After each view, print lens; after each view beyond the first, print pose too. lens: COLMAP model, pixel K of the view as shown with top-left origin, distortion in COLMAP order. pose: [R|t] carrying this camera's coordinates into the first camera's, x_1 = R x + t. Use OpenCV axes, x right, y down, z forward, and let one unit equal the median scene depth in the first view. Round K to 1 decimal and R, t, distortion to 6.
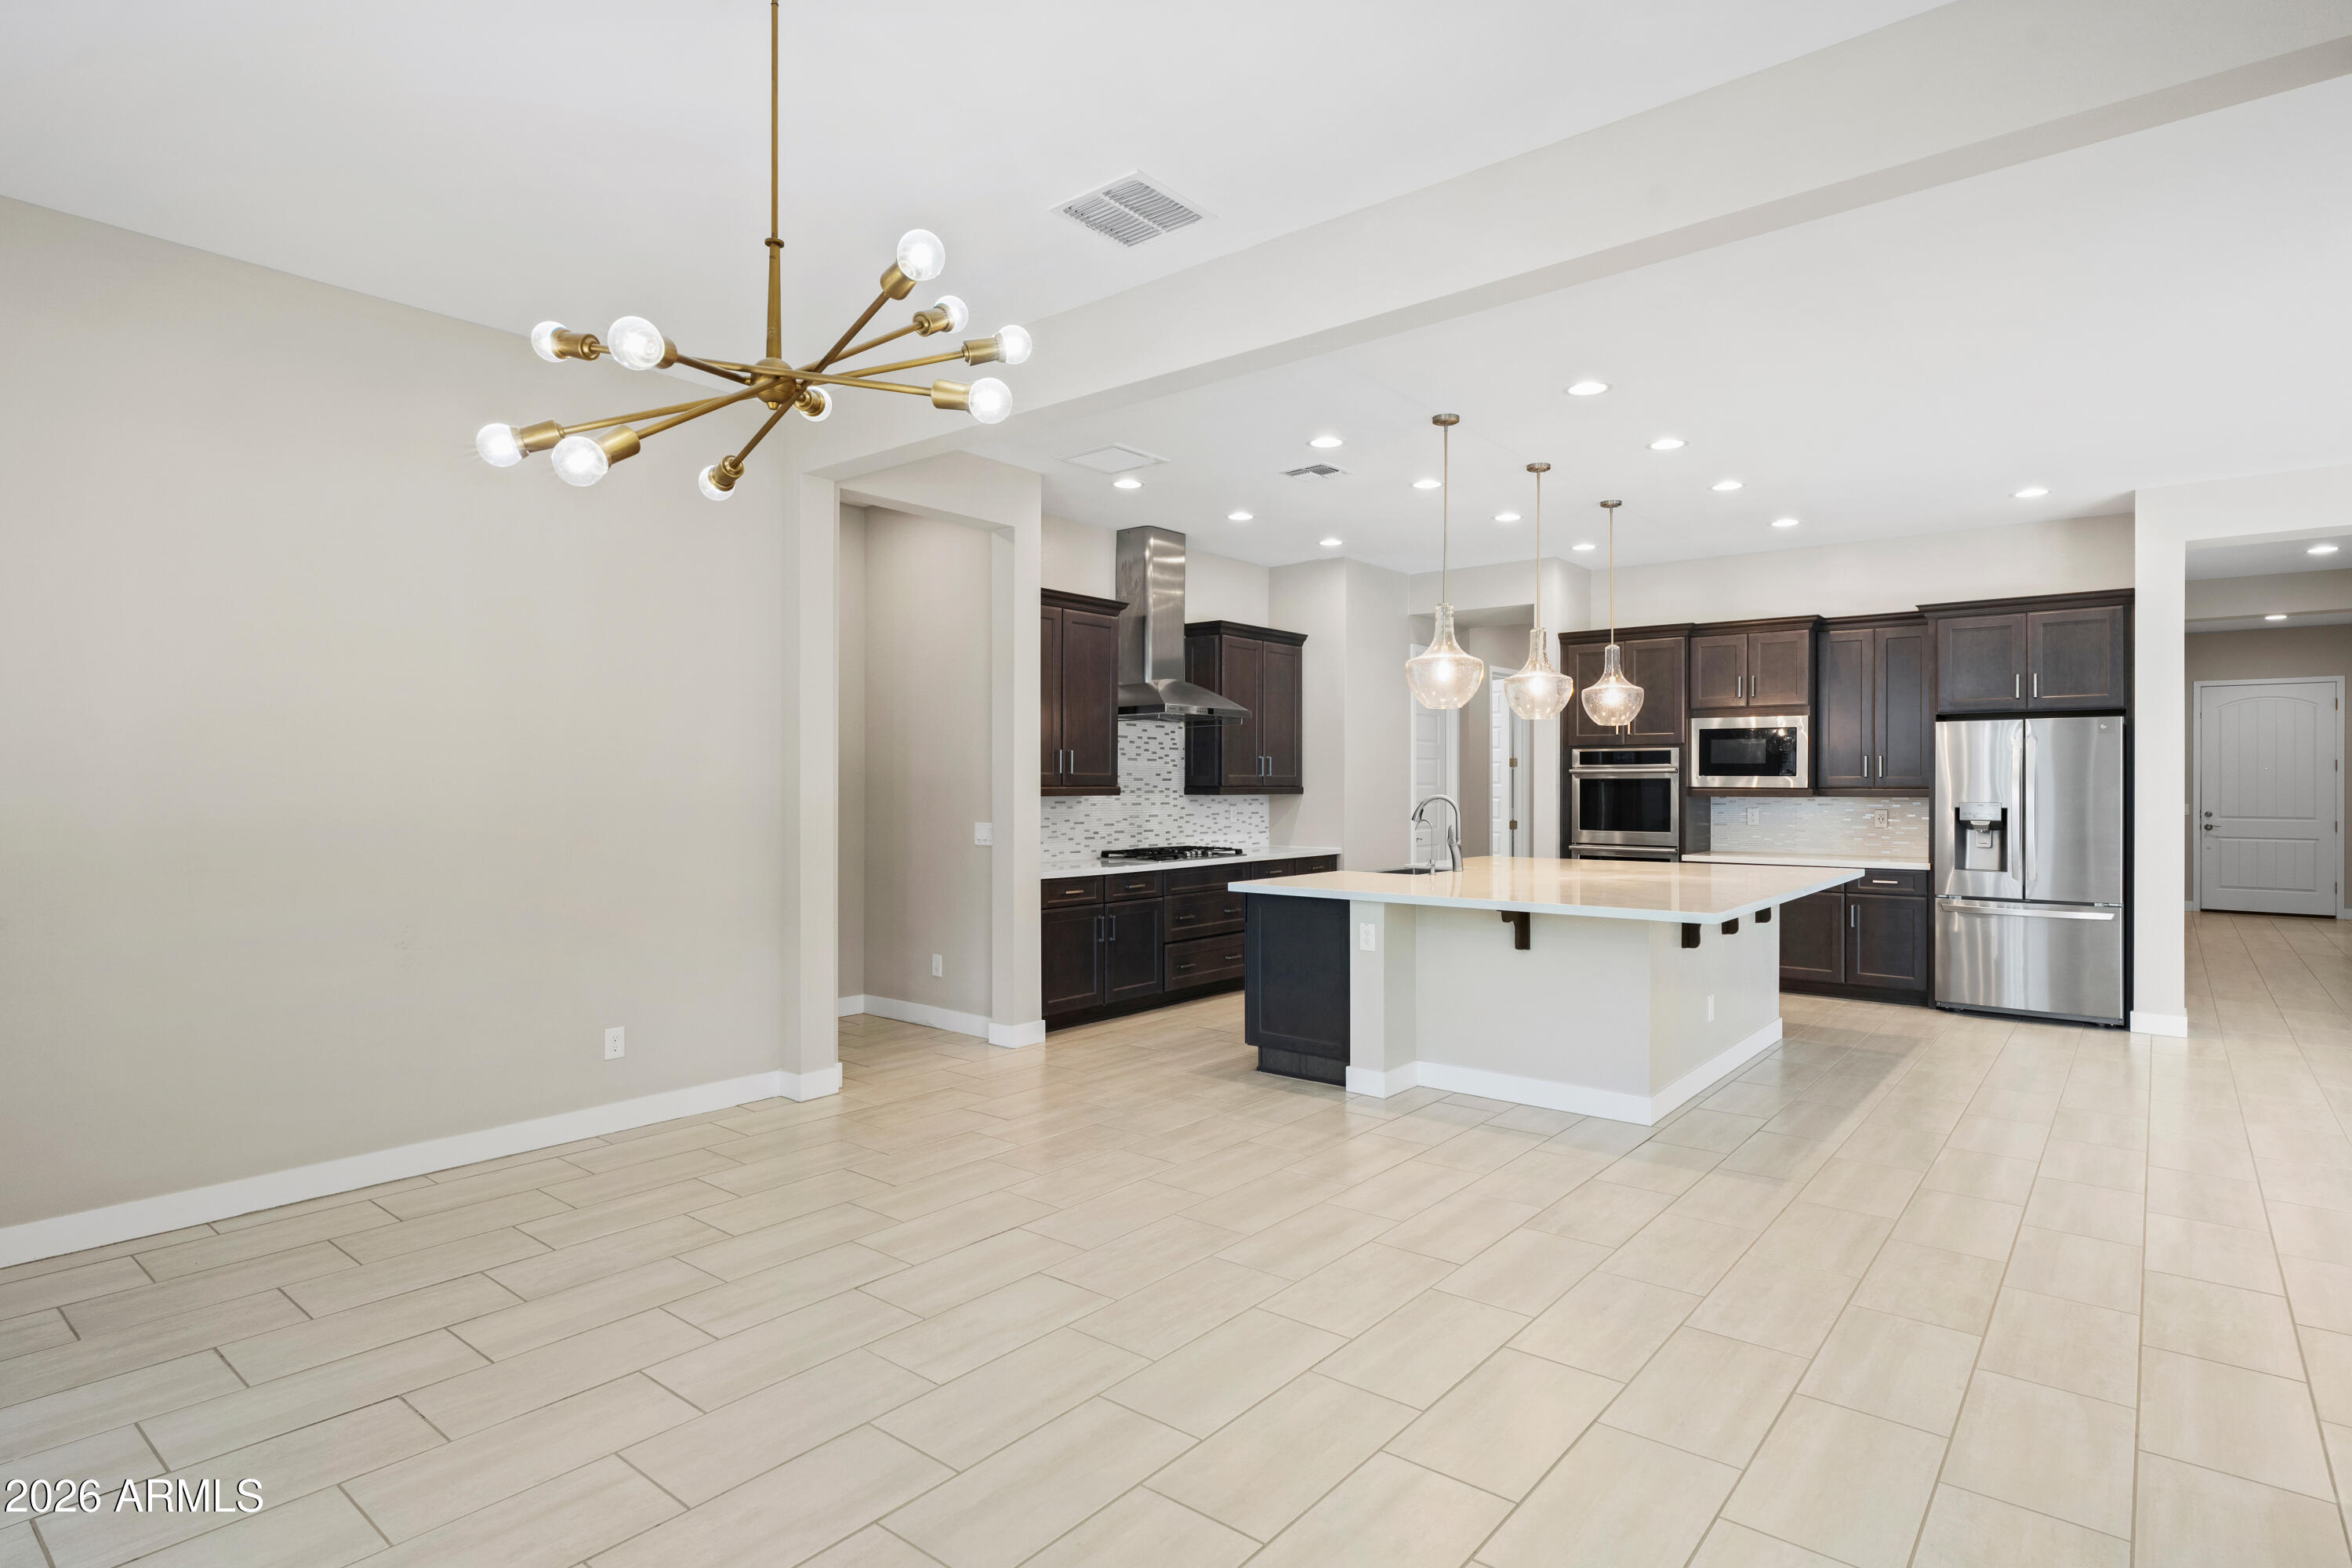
lens RADIAL K [[1206.0, 0, 1176.0], [0, 1206.0, 784.0], [0, 0, 1]] dist [0.014696, 0.000238]
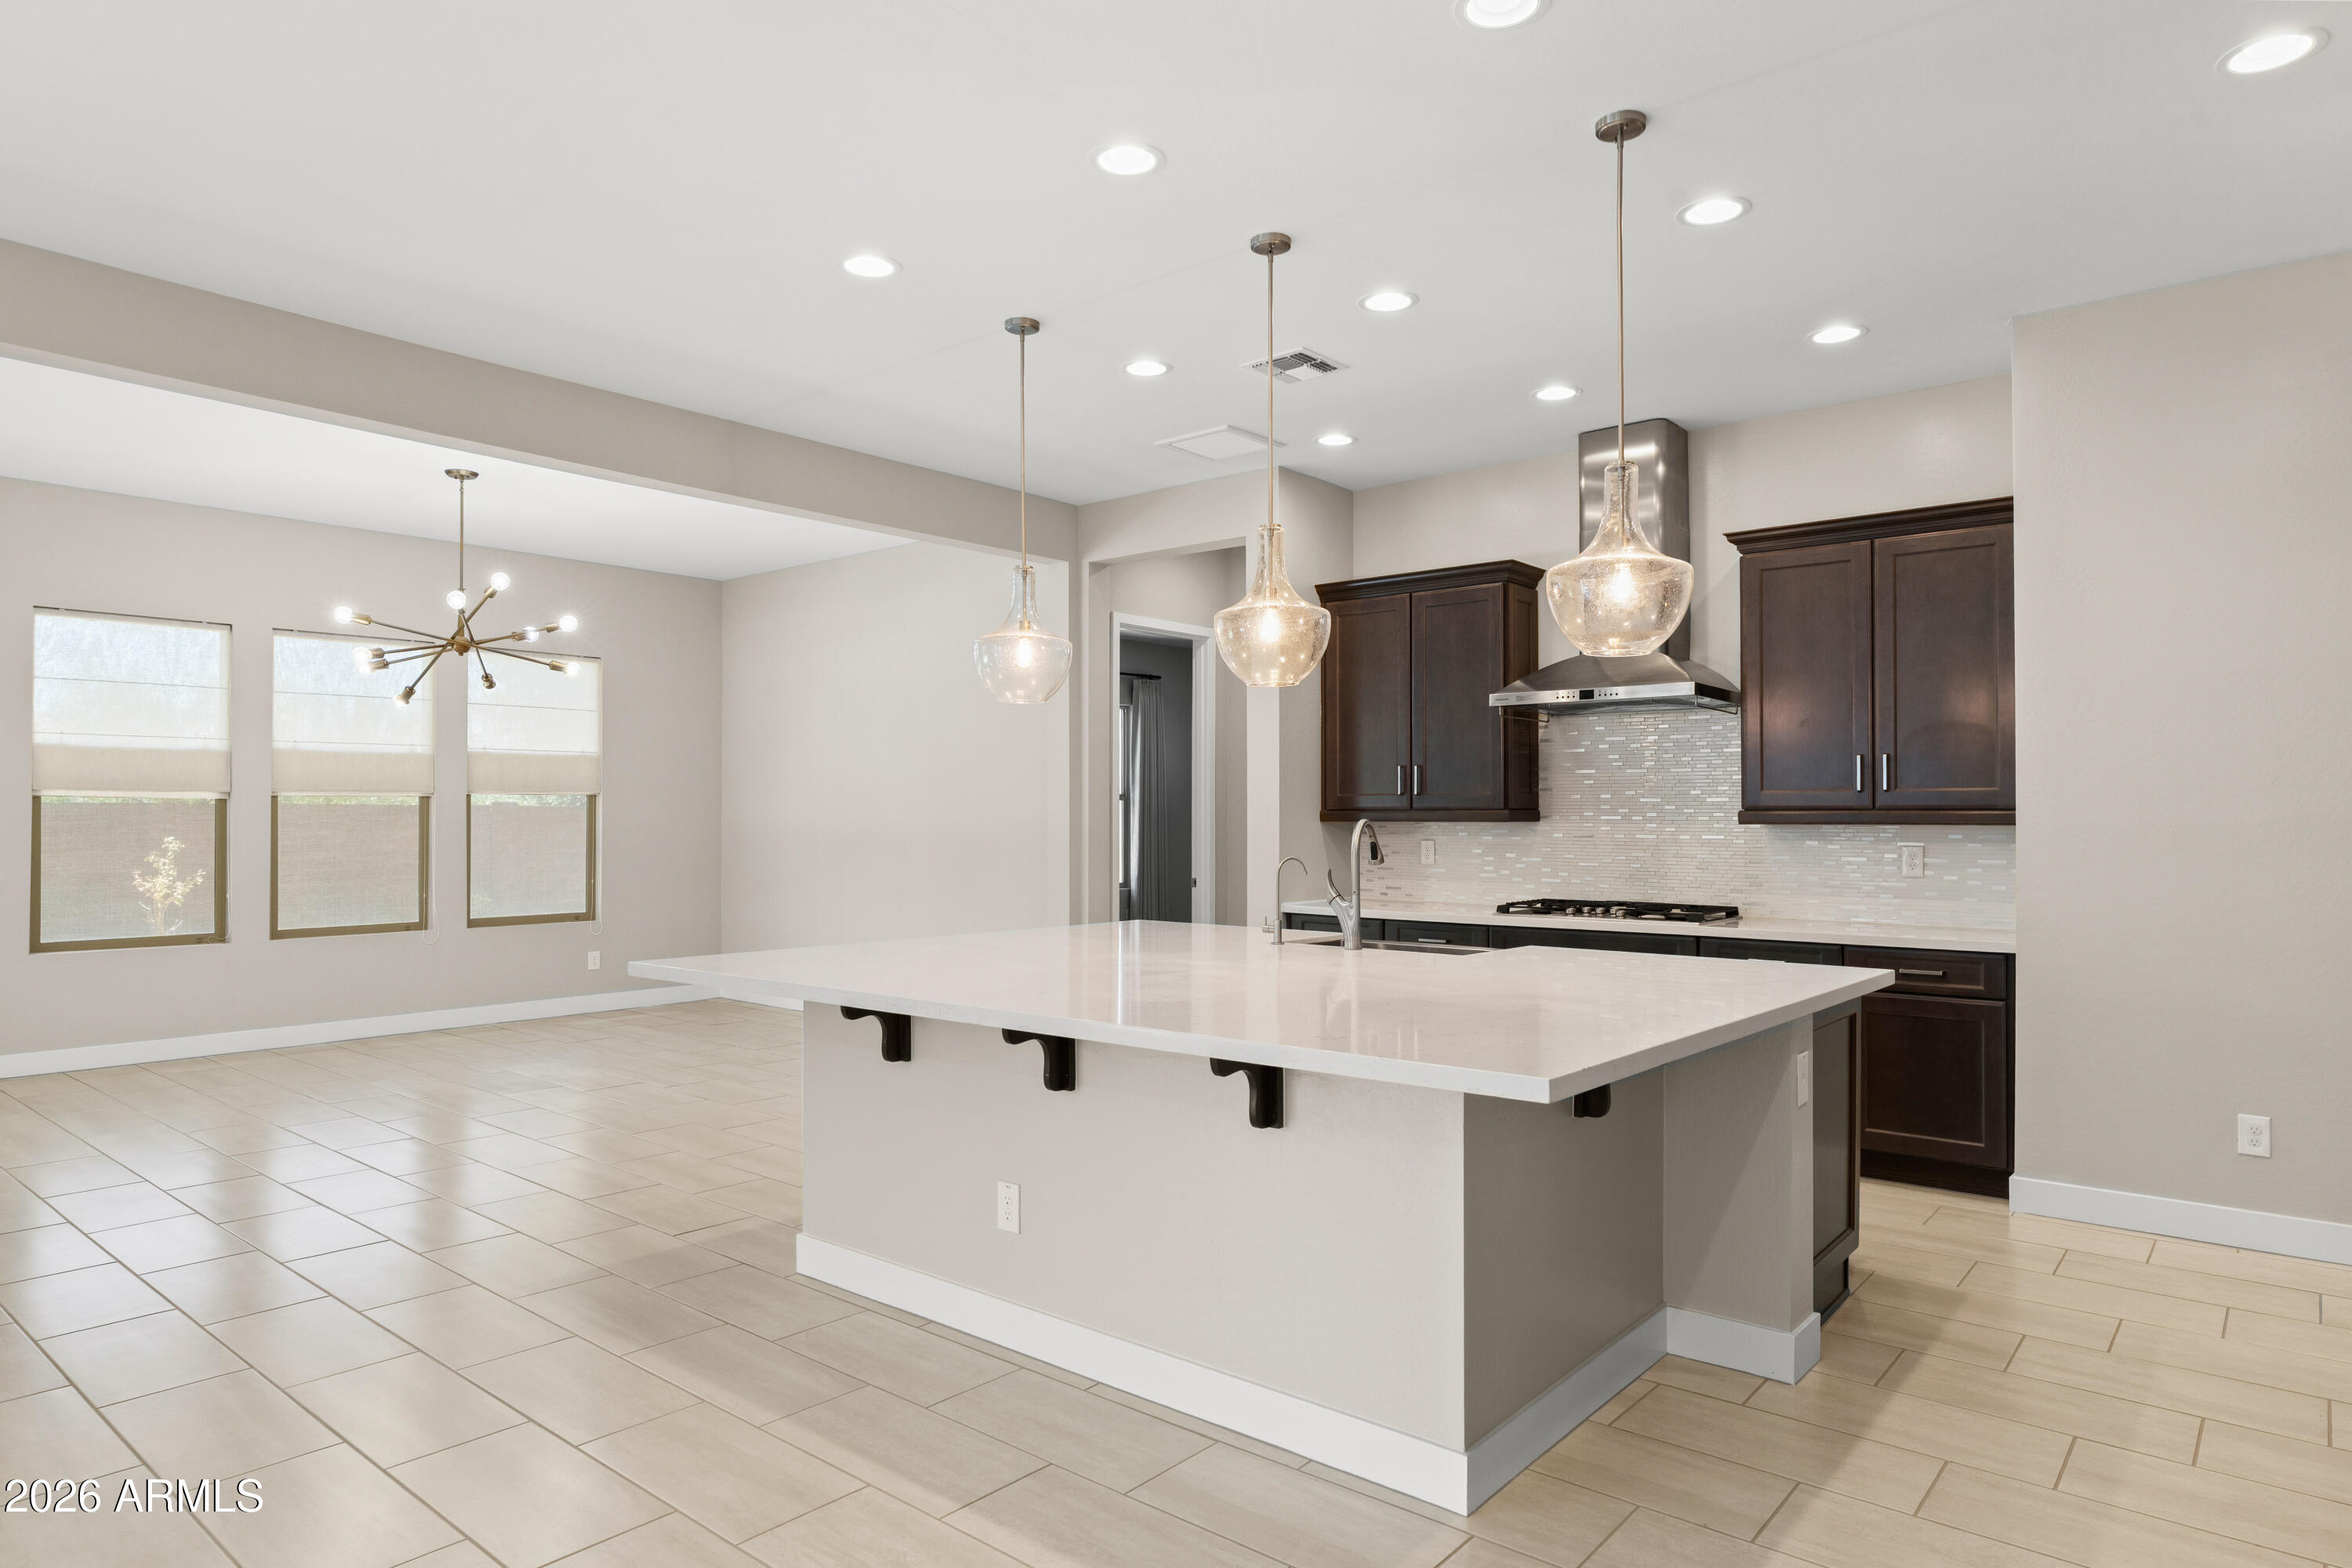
lens RADIAL K [[1355.8, 0, 1177.3], [0, 1355.8, 805.0], [0, 0, 1]] dist [0.004044, 0.000782]
pose [[-0.007896, -0.009359, -0.999925, 0.907019], [-0.002842, 0.999952, -0.009337, 0.006908], [0.999965, 0.002769, -0.007922, 0.924505]]
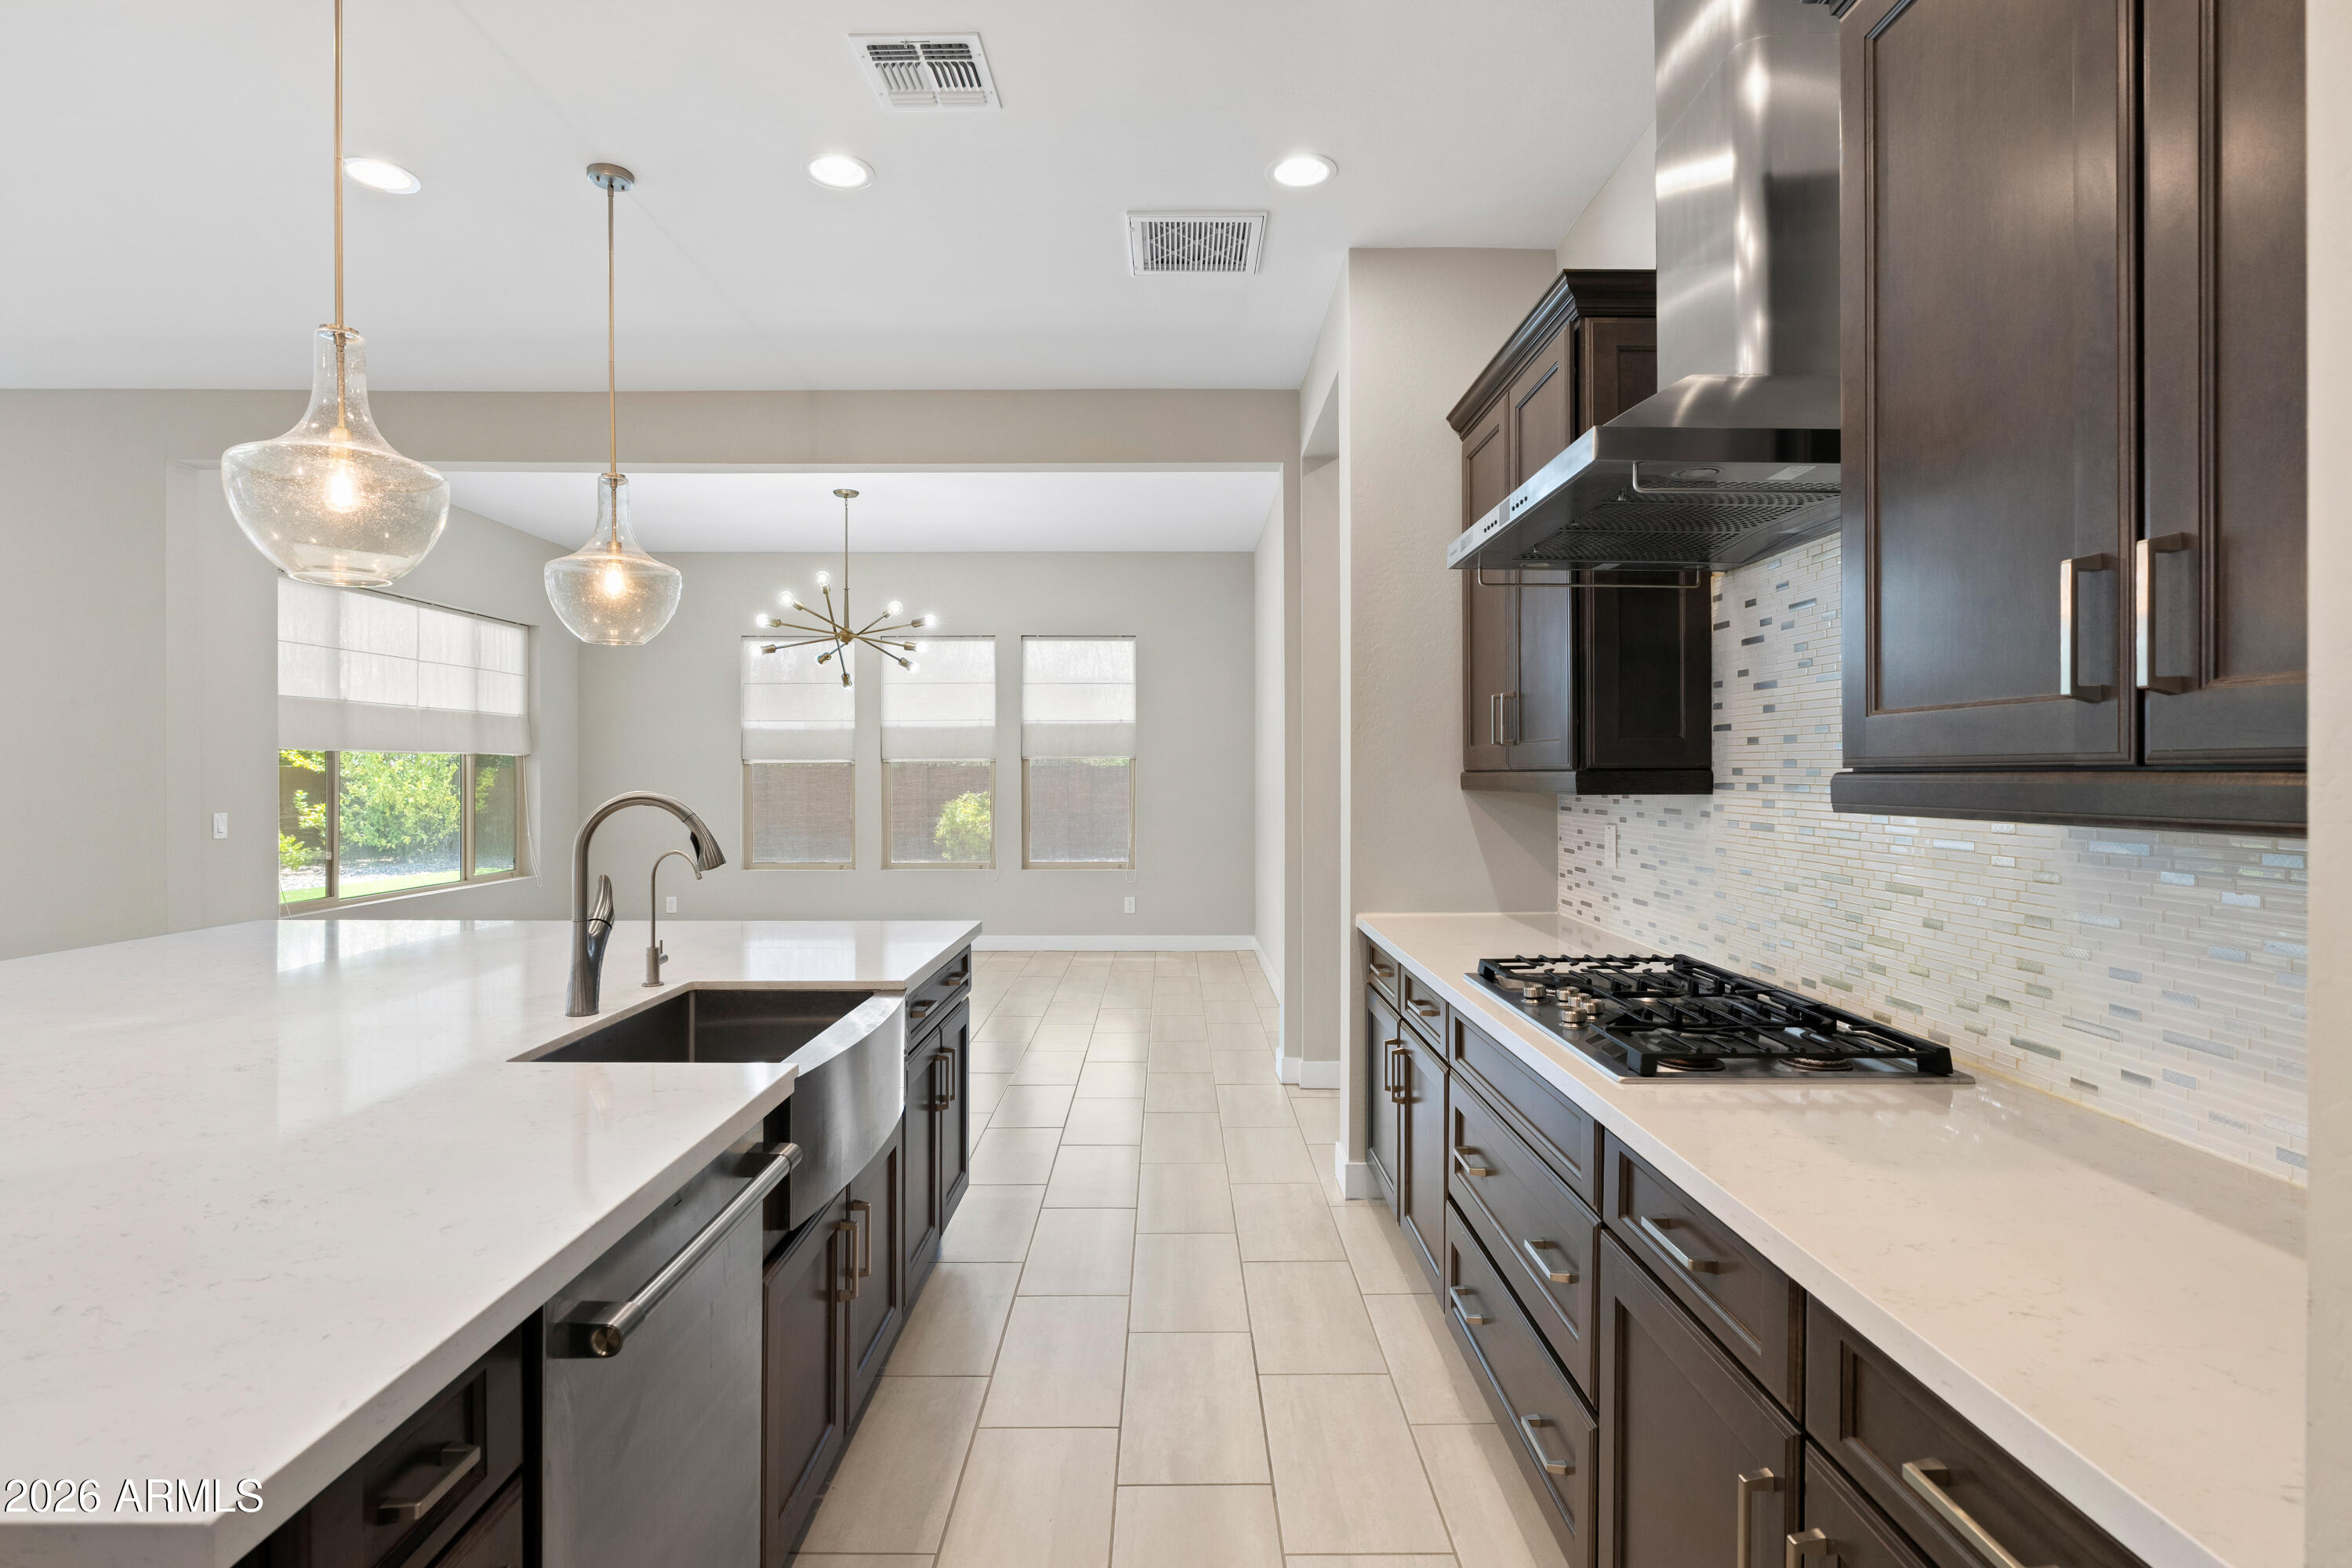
lens RADIAL K [[1153.7, 0, 1176.0], [0, 1153.7, 784.0], [0, 0, 1]] dist [-0.000720, 0.000036]
pose [[-0.771488, 0.001770, -0.636242, 0.321181], [-0.004983, 0.999949, 0.008824, 0.002253], [0.636225, 0.009978, -0.771439, 1.376921]]
